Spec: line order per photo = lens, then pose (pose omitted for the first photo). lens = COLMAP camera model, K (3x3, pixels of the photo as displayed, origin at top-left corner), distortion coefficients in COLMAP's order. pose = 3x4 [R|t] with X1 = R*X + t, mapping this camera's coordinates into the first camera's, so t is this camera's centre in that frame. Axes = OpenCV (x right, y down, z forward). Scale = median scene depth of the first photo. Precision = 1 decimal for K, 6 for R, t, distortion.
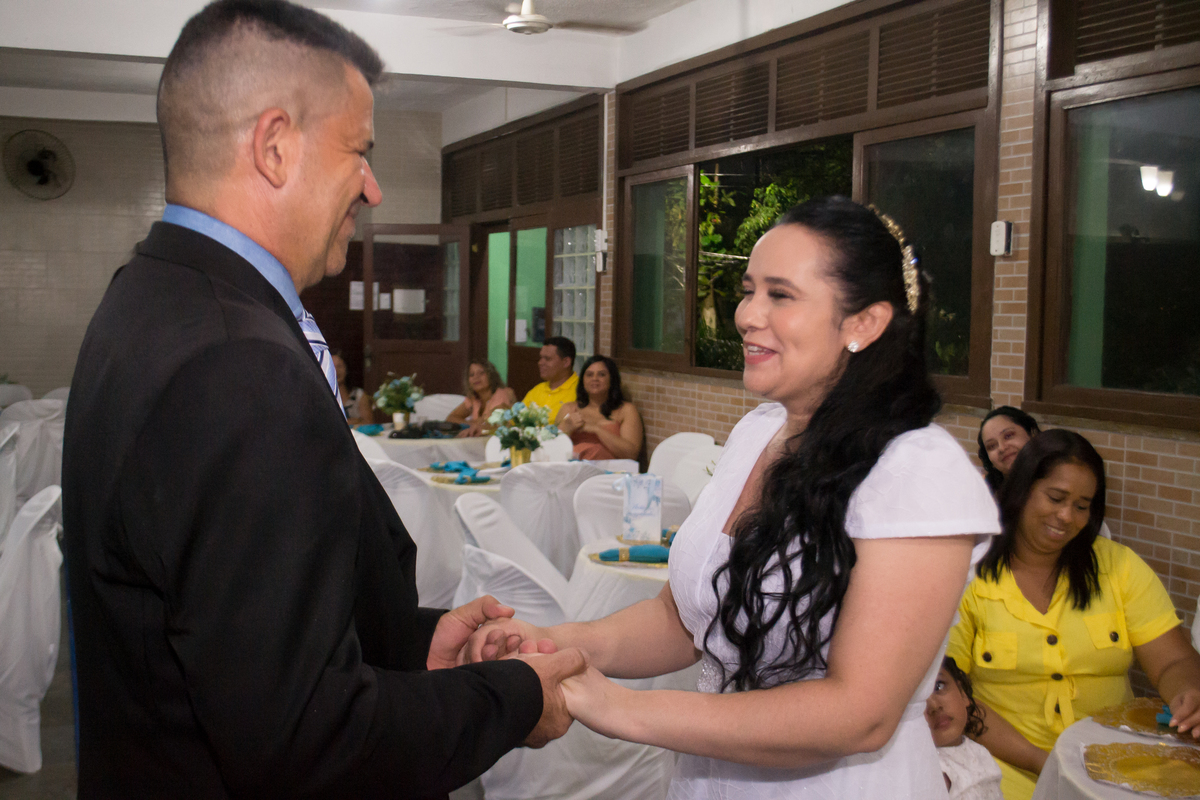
lens RADIAL K [[1447.7, 0, 594.4], [0, 1447.7, 401.4], [0, 0, 1]] dist [-0.010521, 0.000000]
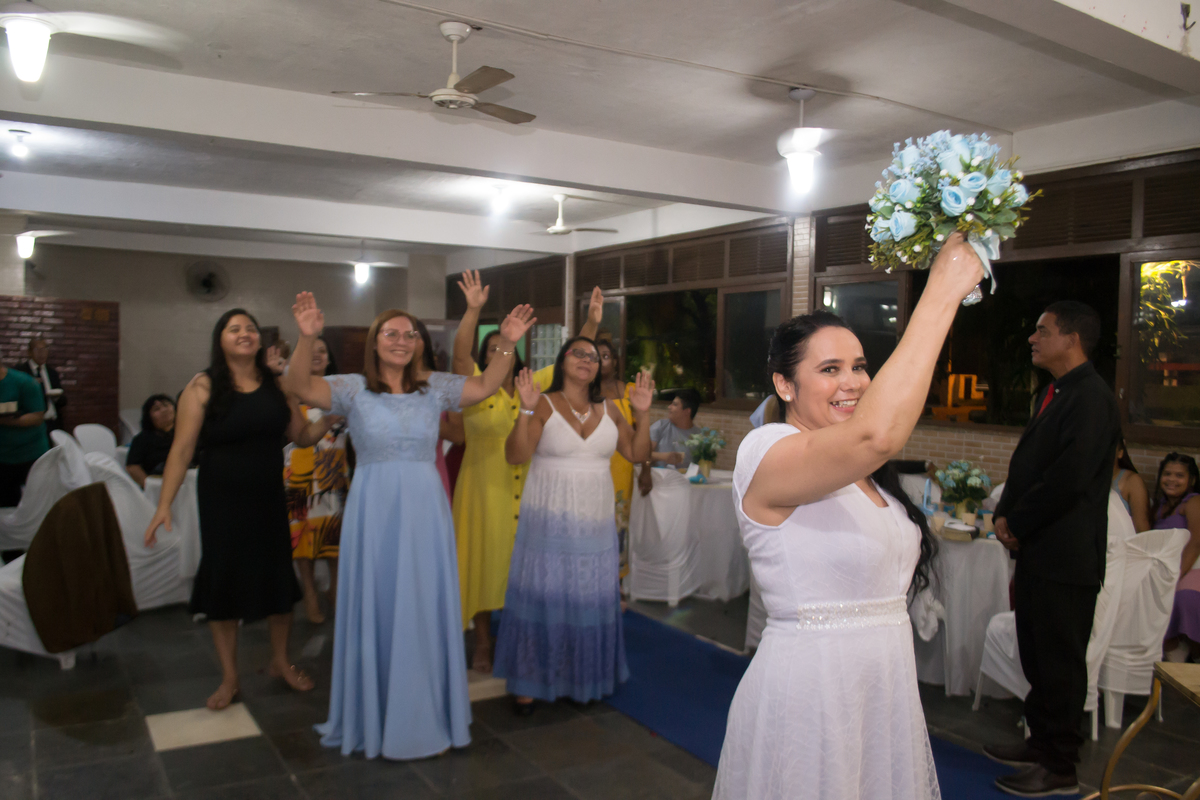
lens RADIAL K [[959.5, 0, 605.4], [0, 959.5, 398.2], [0, 0, 1]] dist [-0.084675, 0.016626]
pose [[0.984643, -0.000109, 0.174578, -0.235169], [0.005021, 0.999604, -0.027697, 0.016715], [-0.174506, 0.028148, 0.984254, -0.367313]]
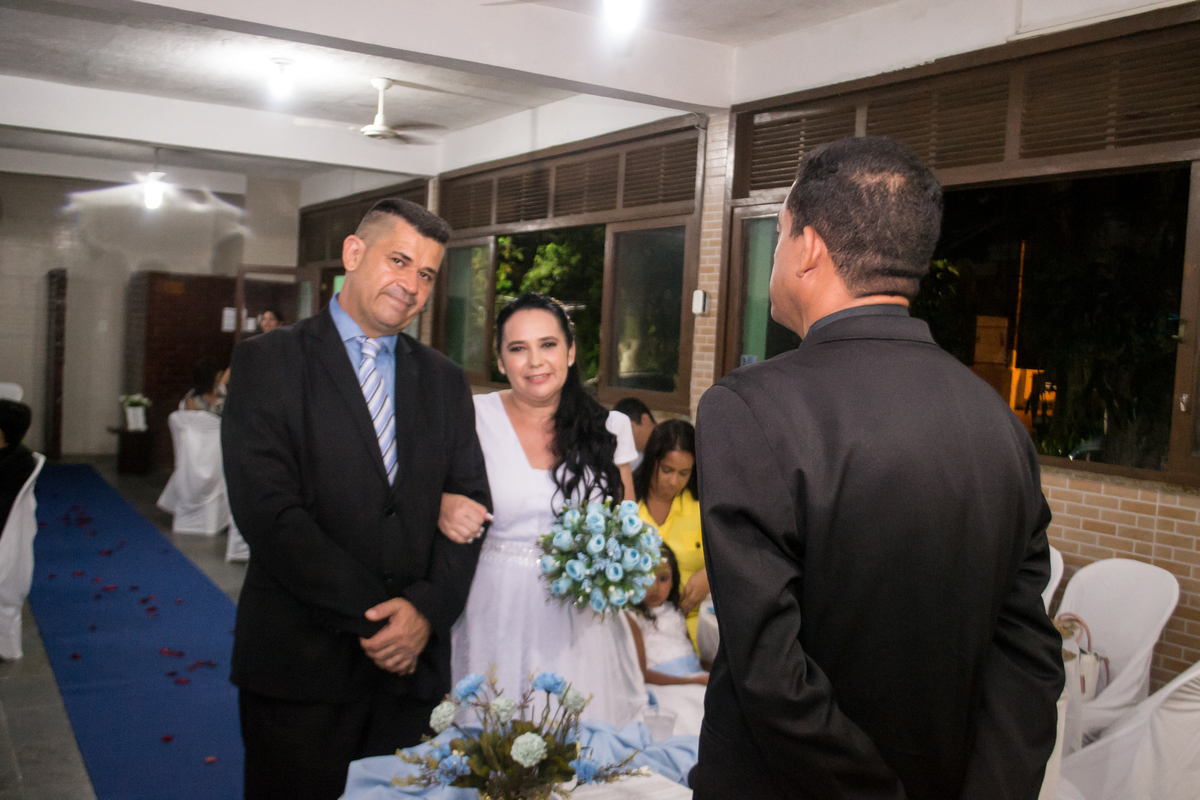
lens RADIAL K [[1170.3, 0, 594.9], [0, 1170.3, 399.1], [0, 0, 1]] dist [-0.056531, 0.000000]
pose [[0.986324, 0.030966, 0.161886, -0.015623], [-0.029054, 0.999478, -0.014163, 0.006674], [-0.162240, 0.009265, 0.986708, -0.149133]]
